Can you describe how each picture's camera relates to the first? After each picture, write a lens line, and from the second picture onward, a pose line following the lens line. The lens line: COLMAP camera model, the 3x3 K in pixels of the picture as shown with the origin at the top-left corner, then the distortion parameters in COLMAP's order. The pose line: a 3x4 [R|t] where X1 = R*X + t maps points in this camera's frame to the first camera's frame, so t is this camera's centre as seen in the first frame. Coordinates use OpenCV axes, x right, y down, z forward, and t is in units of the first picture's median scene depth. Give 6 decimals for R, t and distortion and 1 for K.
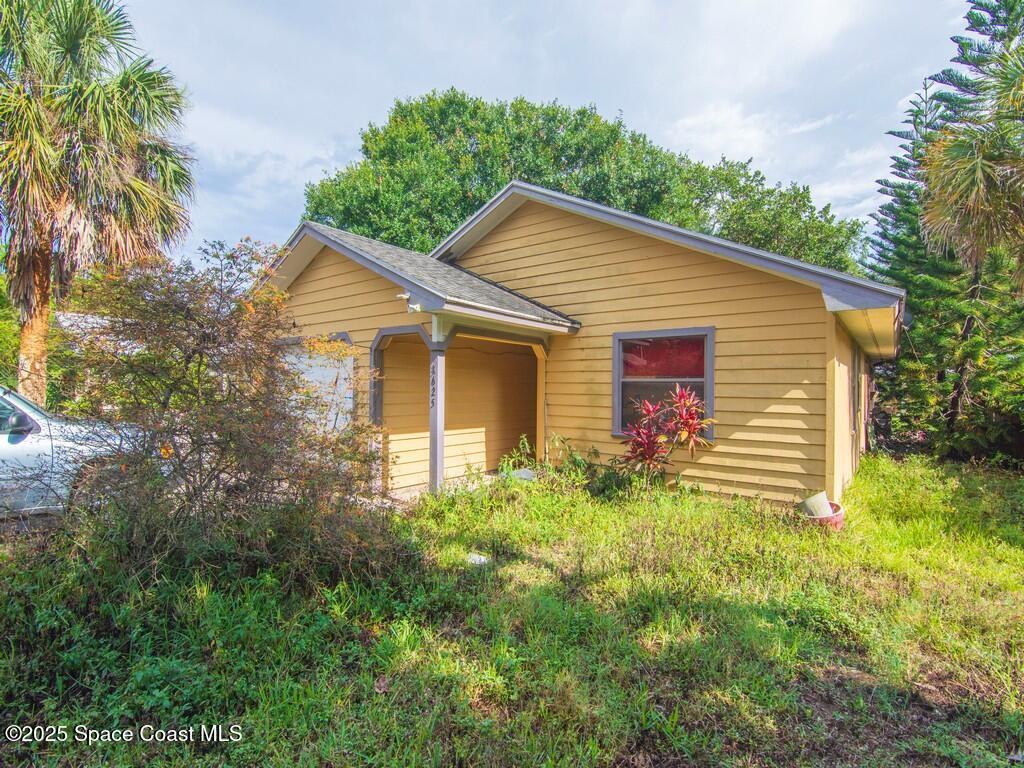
lens RADIAL K [[494.2, 0, 512.0], [0, 494.2, 384.0], [0, 0, 1]] dist [-0.003662, -0.000551]
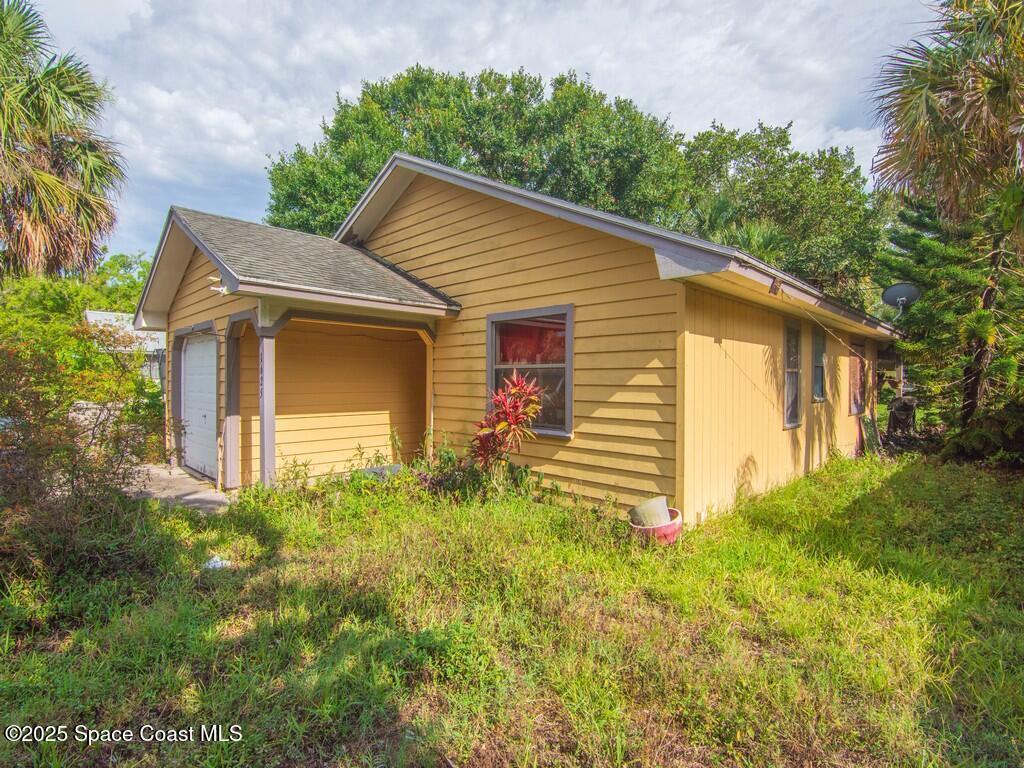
lens RADIAL K [[506.2, 0, 512.0], [0, 506.2, 384.0], [0, 0, 1]] dist [0.001421, -0.008798]
pose [[0.993276, -0.006590, -0.115584, 0.331796], [0.008270, 0.999867, 0.014054, 0.009315], [0.115476, -0.014915, 0.993198, 0.084102]]
